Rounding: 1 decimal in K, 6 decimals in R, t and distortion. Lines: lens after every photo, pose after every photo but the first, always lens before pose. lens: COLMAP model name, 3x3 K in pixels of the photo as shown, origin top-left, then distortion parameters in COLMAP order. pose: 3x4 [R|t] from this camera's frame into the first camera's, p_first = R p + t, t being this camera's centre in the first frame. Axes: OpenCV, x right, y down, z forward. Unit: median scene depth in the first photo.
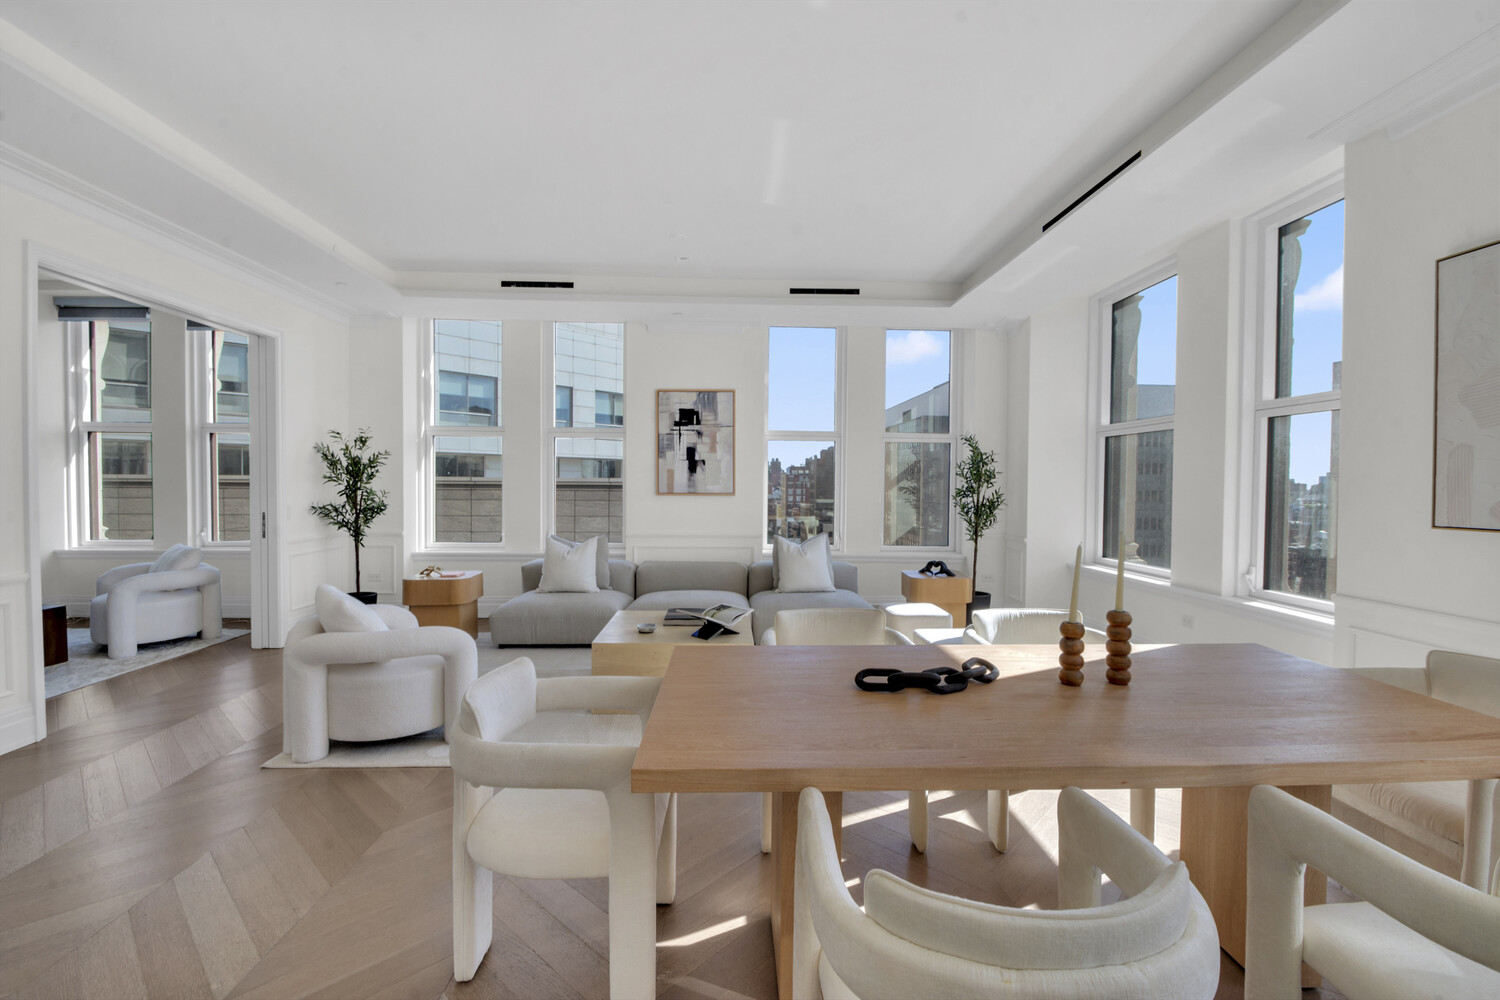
lens RADIAL K [[653.5, 0, 759.8], [0, 653.5, 497.2], [0, 0, 1]] dist [0.001710, 0.000144]
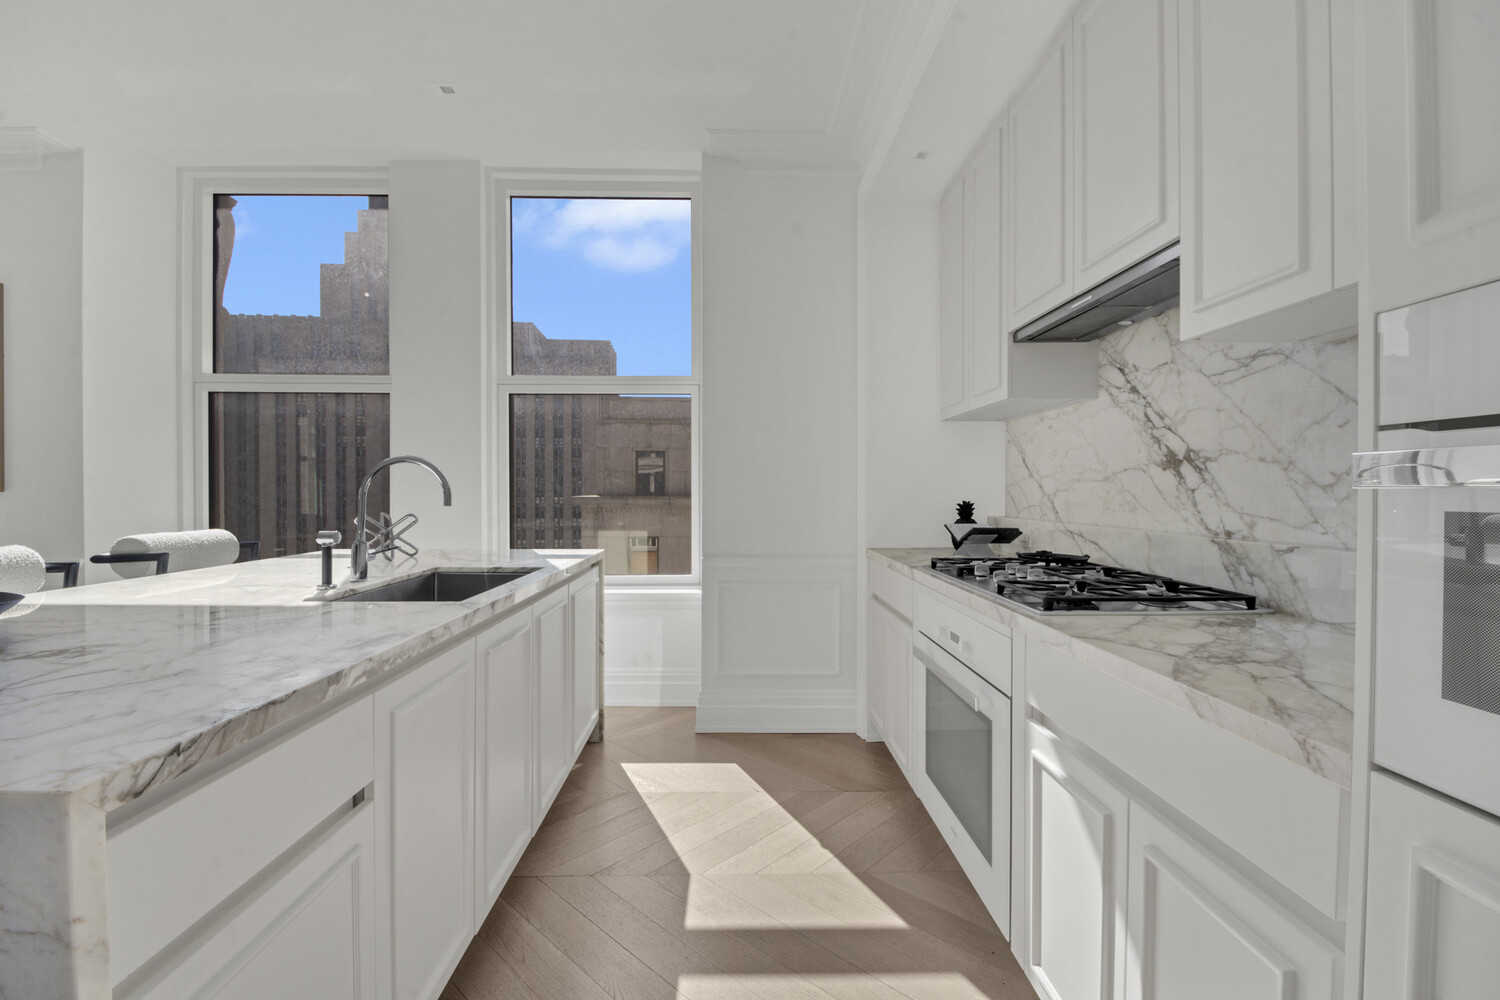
lens RADIAL K [[653.5, 0, 752.1], [0, 653.5, 499.2], [0, 0, 1]] dist [0.001710, 0.000144]
pose [[0.079724, -0.001898, 0.996815, -0.086052], [0.004722, 0.999988, 0.001526, 0.017763], [-0.996806, 0.004585, 0.079732, 0.398205]]
